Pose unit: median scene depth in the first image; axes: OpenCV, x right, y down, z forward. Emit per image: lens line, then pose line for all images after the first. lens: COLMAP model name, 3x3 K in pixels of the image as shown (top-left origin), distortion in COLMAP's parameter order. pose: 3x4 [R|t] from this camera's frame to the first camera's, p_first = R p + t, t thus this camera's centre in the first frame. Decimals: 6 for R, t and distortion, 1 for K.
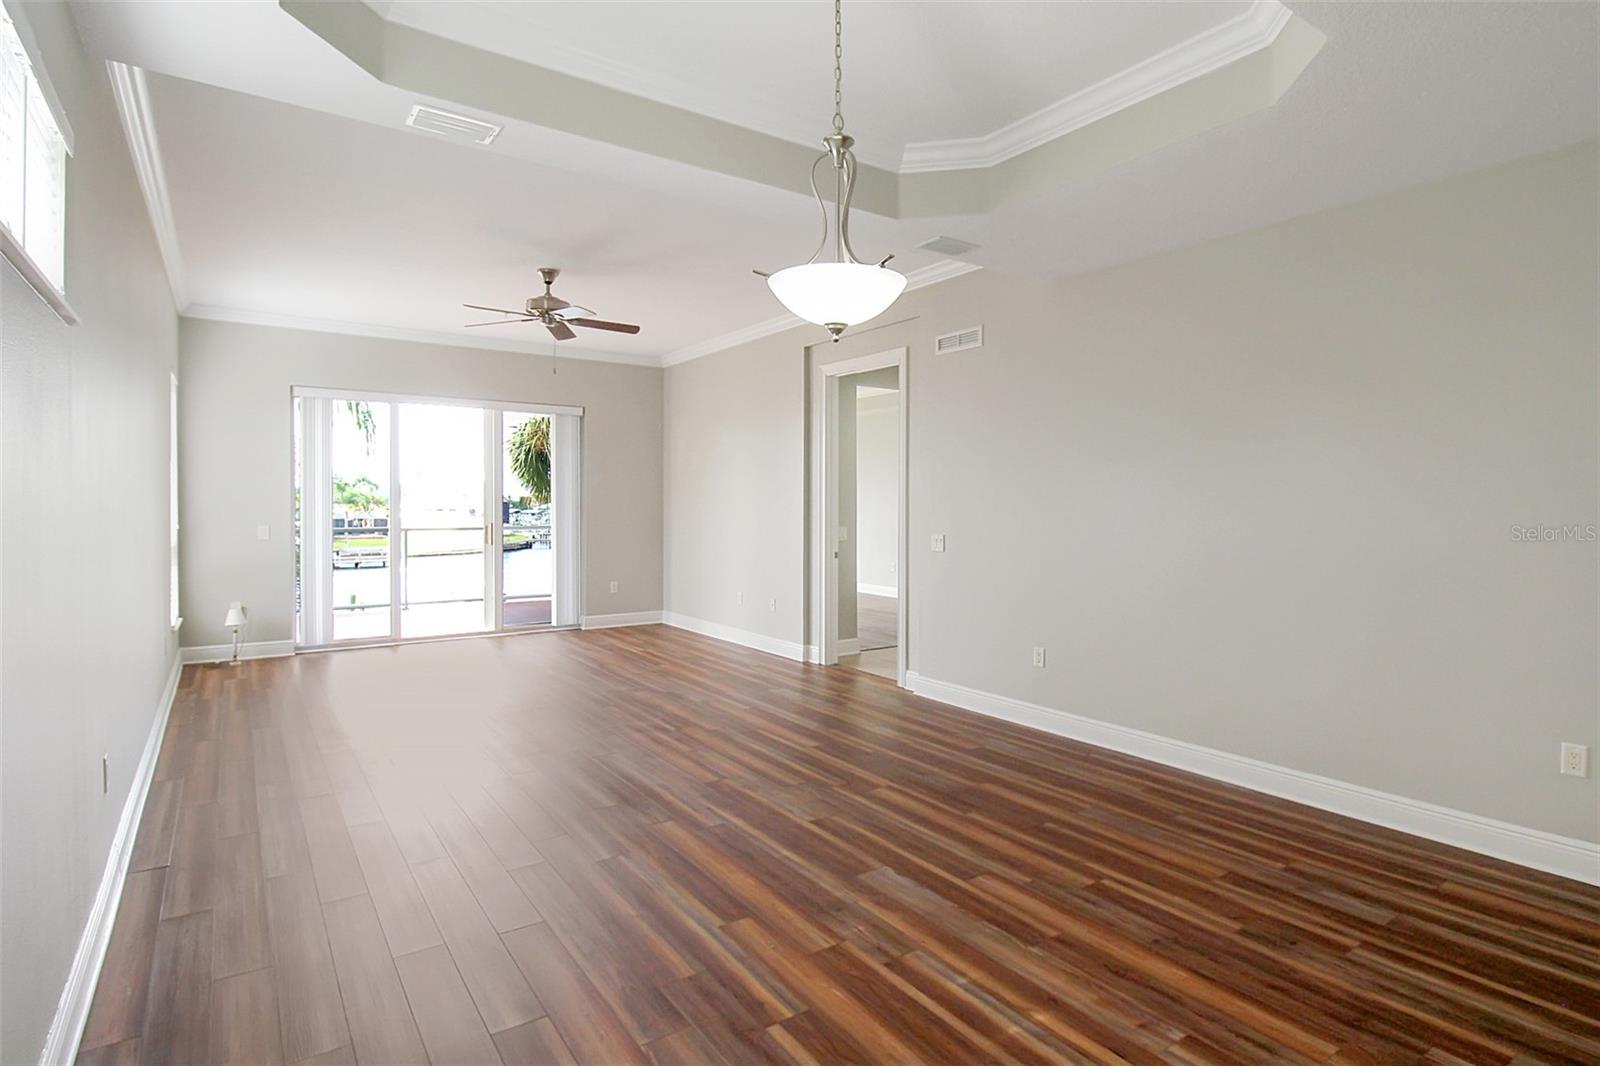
lens RADIAL K [[826.2, 0, 804.6], [0, 826.2, 512.3], [0, 0, 1]] dist [-0.004422, -0.000754]
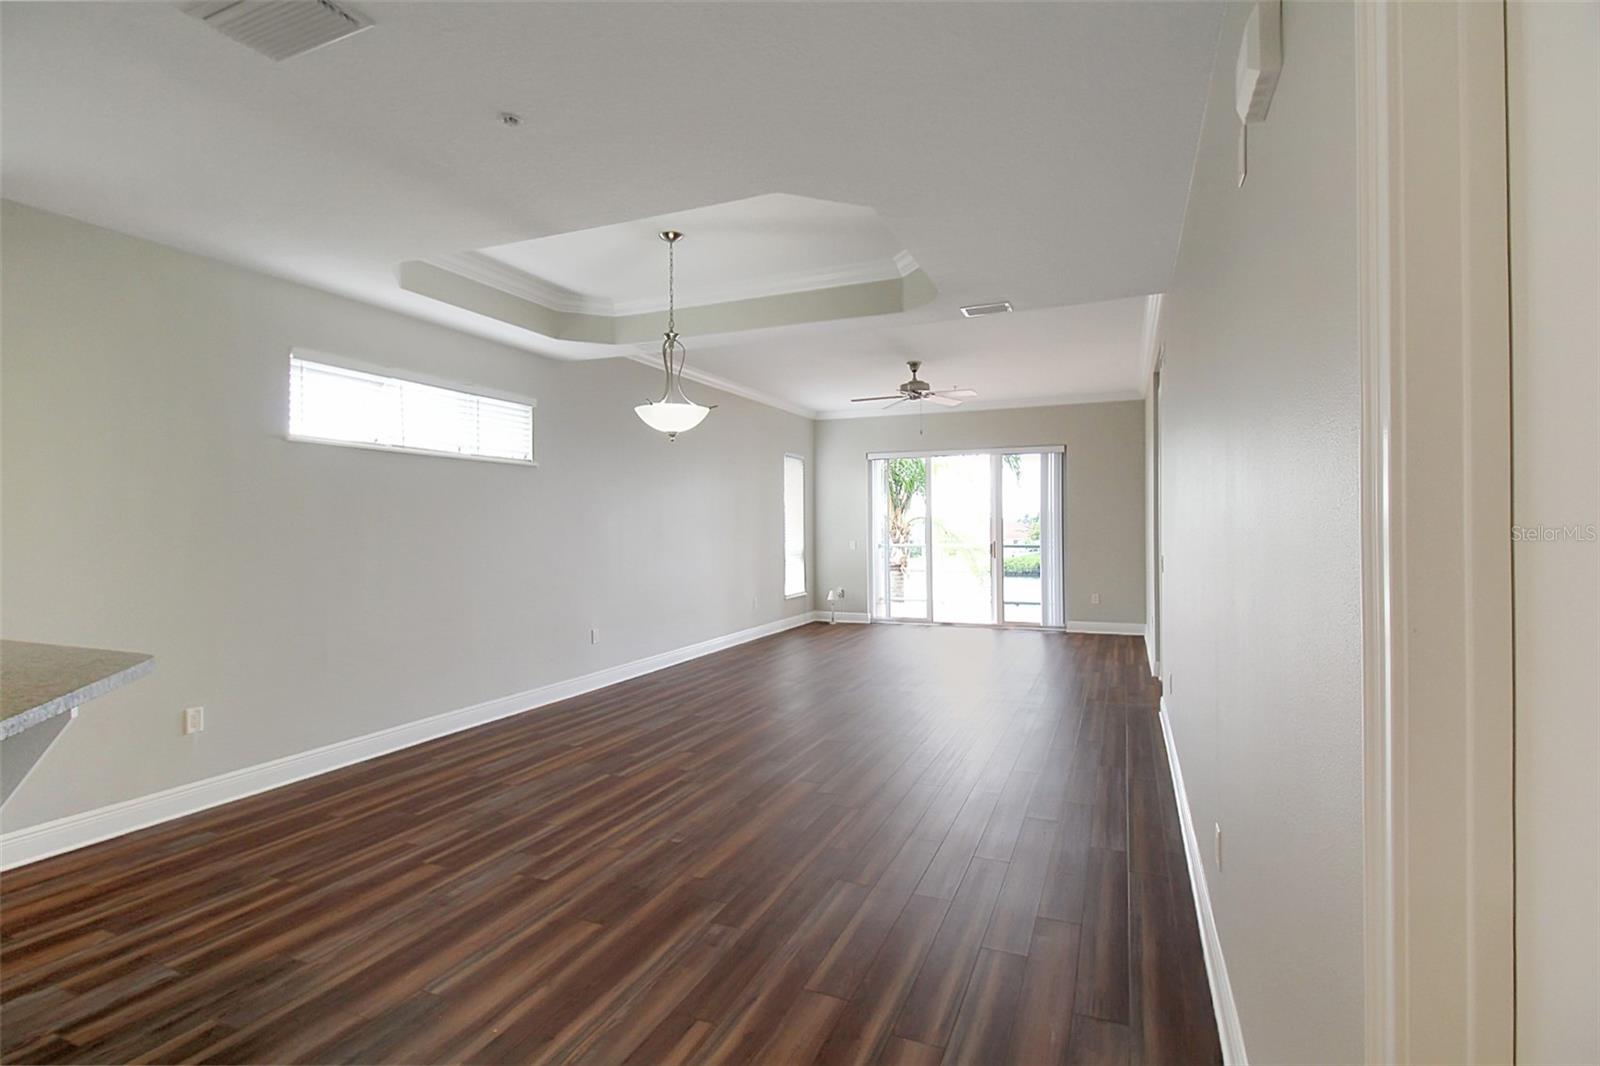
lens RADIAL K [[784.8, 0, 807.3], [0, 784.8, 528.3], [0, 0, 1]] dist [-0.000397, -0.000179]
pose [[0.522575, -0.004902, -0.852579, 0.739720], [-0.000547, 0.999981, -0.006085, -0.000304], [0.852593, 0.003646, 0.522563, 0.142090]]
